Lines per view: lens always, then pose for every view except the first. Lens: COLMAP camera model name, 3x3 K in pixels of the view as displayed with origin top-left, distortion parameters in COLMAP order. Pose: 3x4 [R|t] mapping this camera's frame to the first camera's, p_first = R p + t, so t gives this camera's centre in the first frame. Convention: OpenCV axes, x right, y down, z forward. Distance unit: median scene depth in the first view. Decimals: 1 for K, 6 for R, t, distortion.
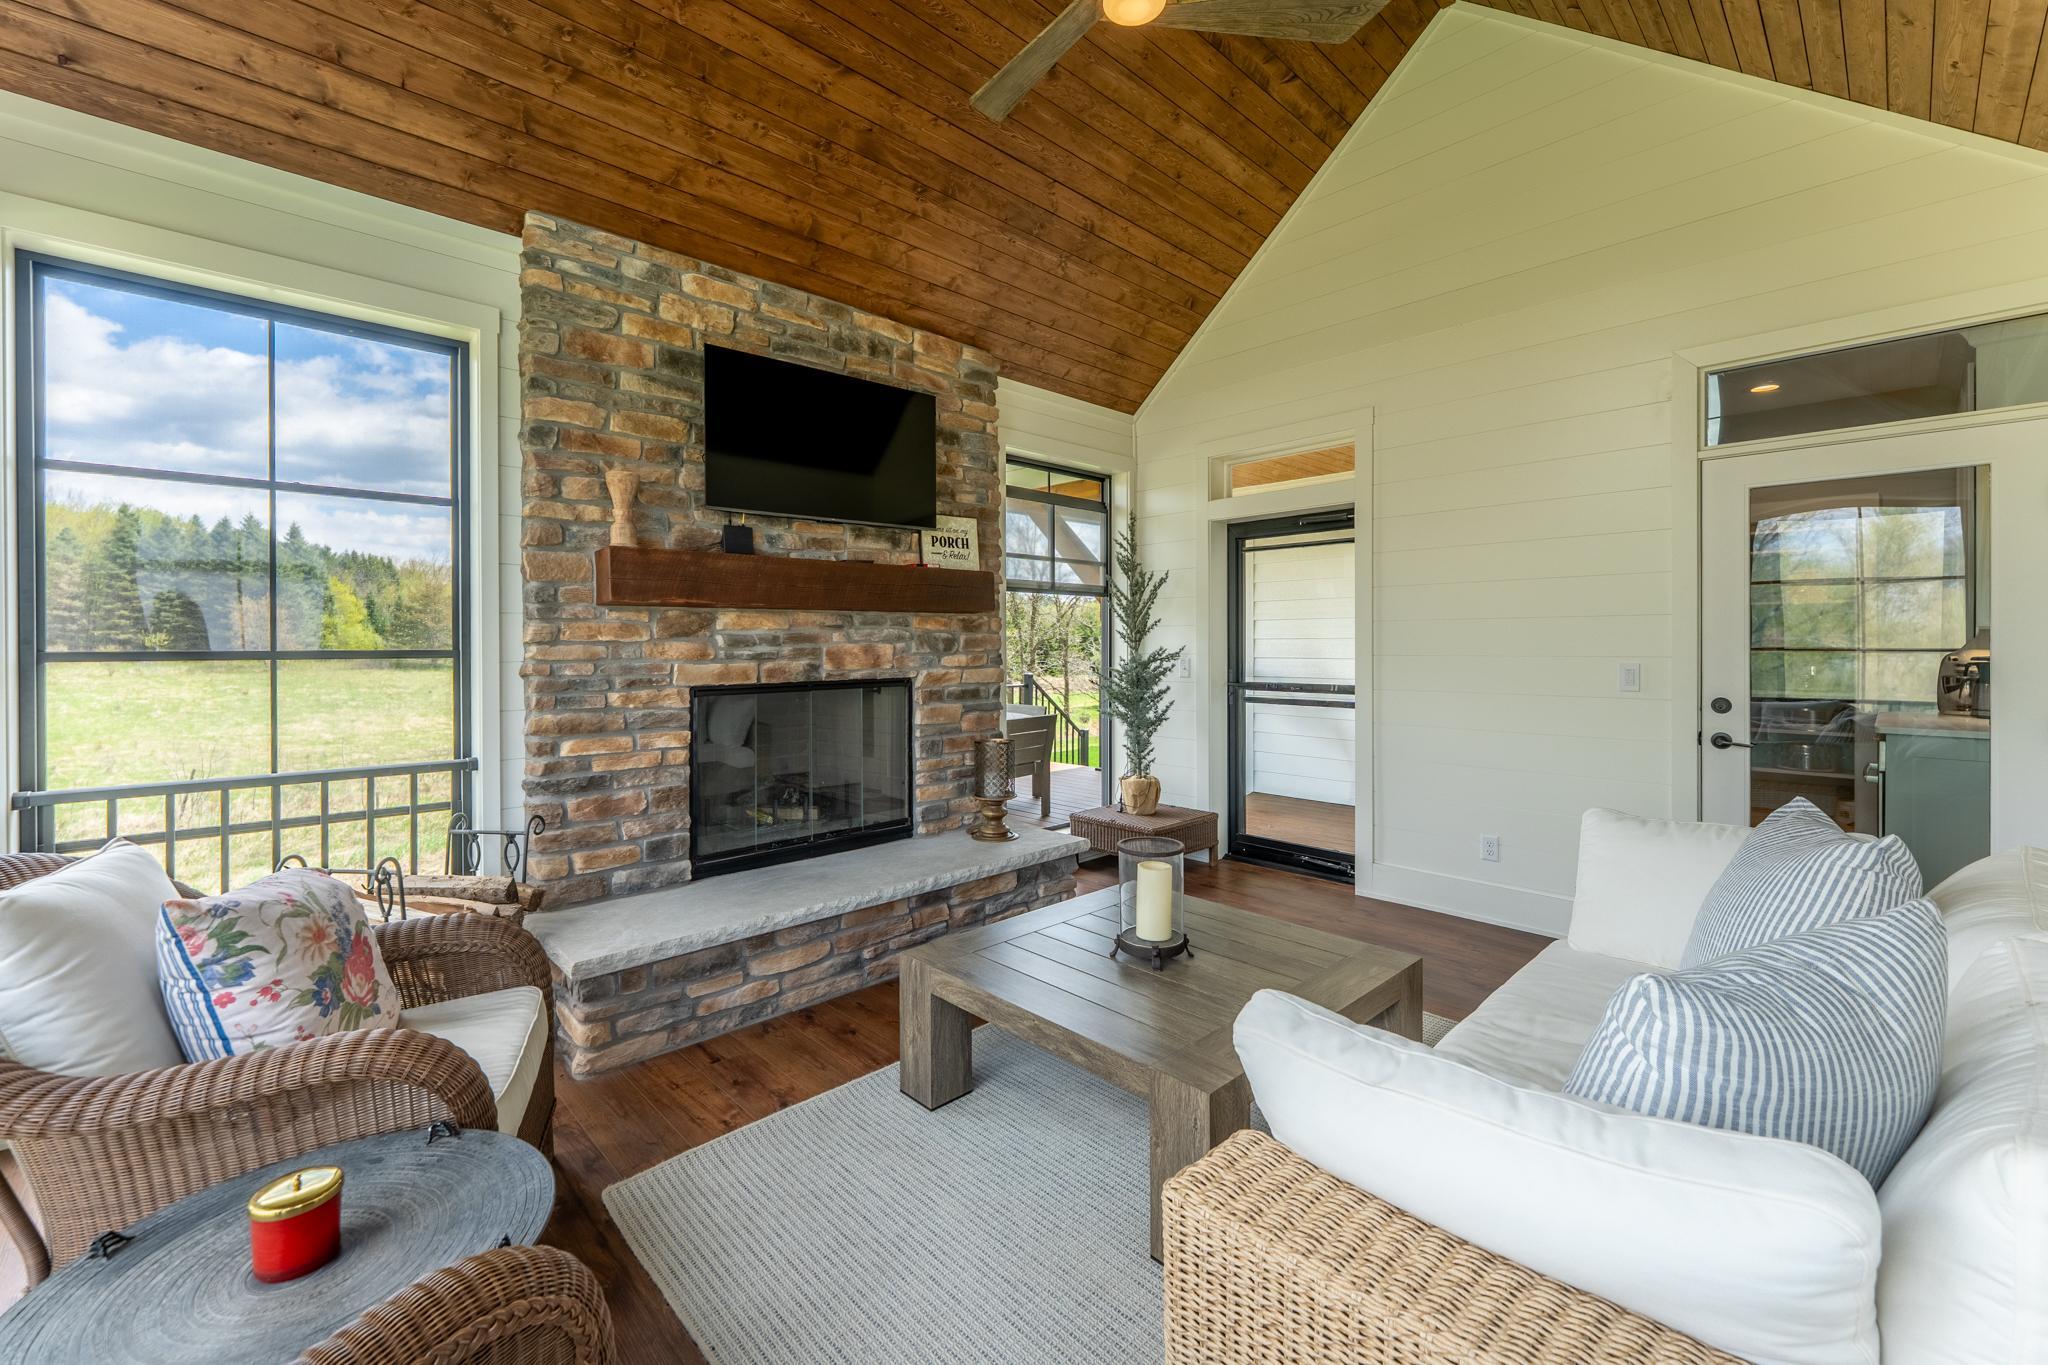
lens RADIAL K [[833.7, 0, 1037.2], [0, 833.7, 646.8], [0, 0, 1]] dist [-0.001012, -0.000065]
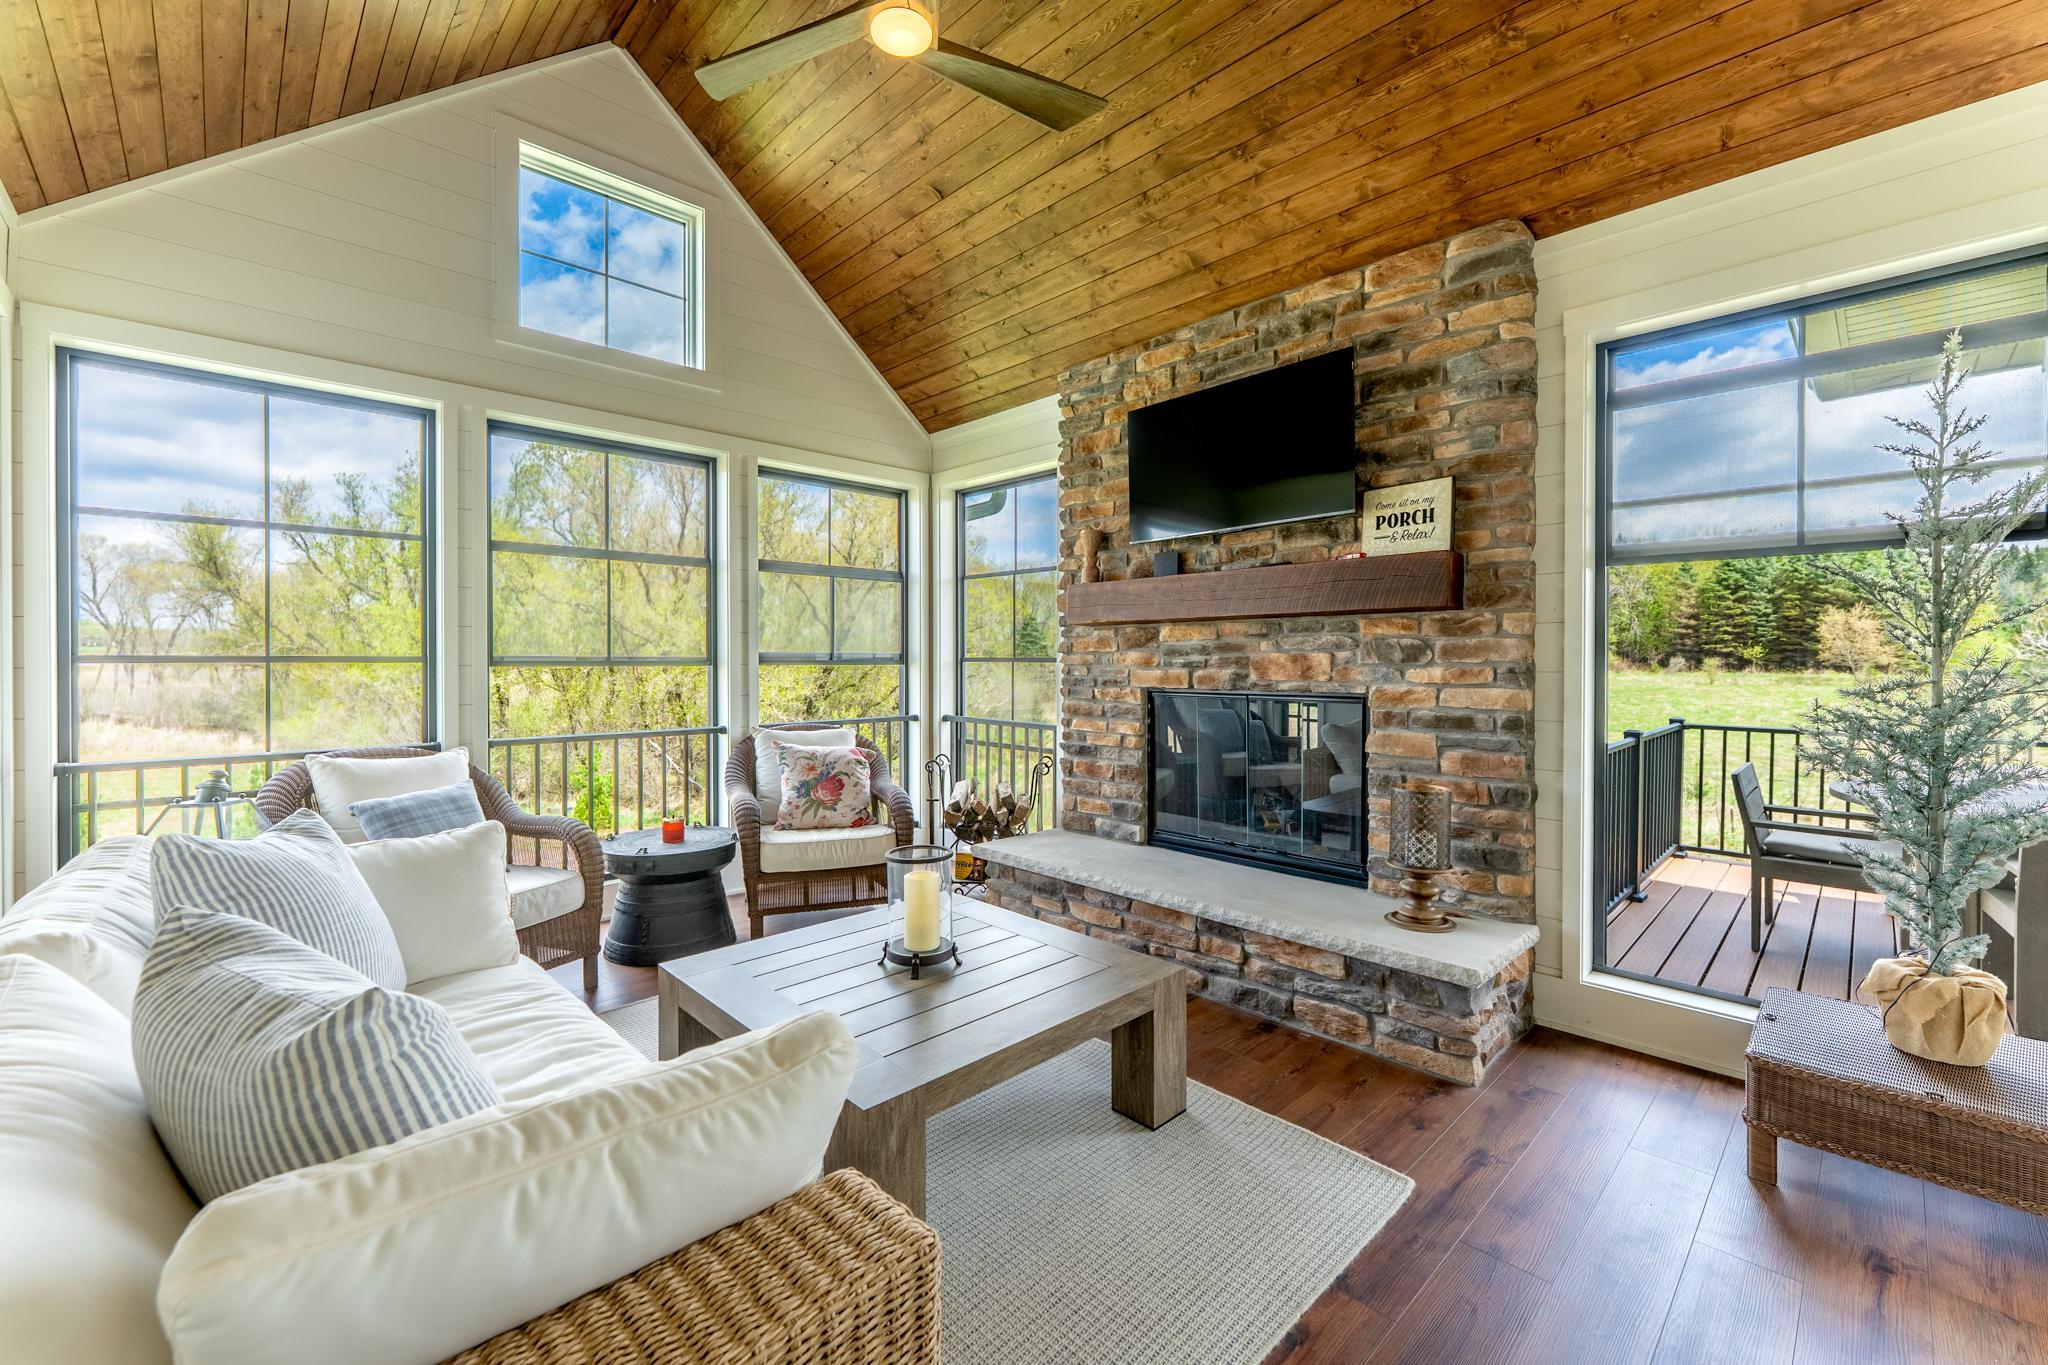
lens RADIAL K [[833.7, 0, 1011.5], [0, 833.7, 665.5], [0, 0, 1]] dist [-0.001012, -0.000065]
pose [[-0.004856, 0.011610, -0.999921, 0.698320], [-0.004558, 0.999922, 0.011632, 0.000996], [0.999978, 0.004614, -0.004803, 0.683522]]
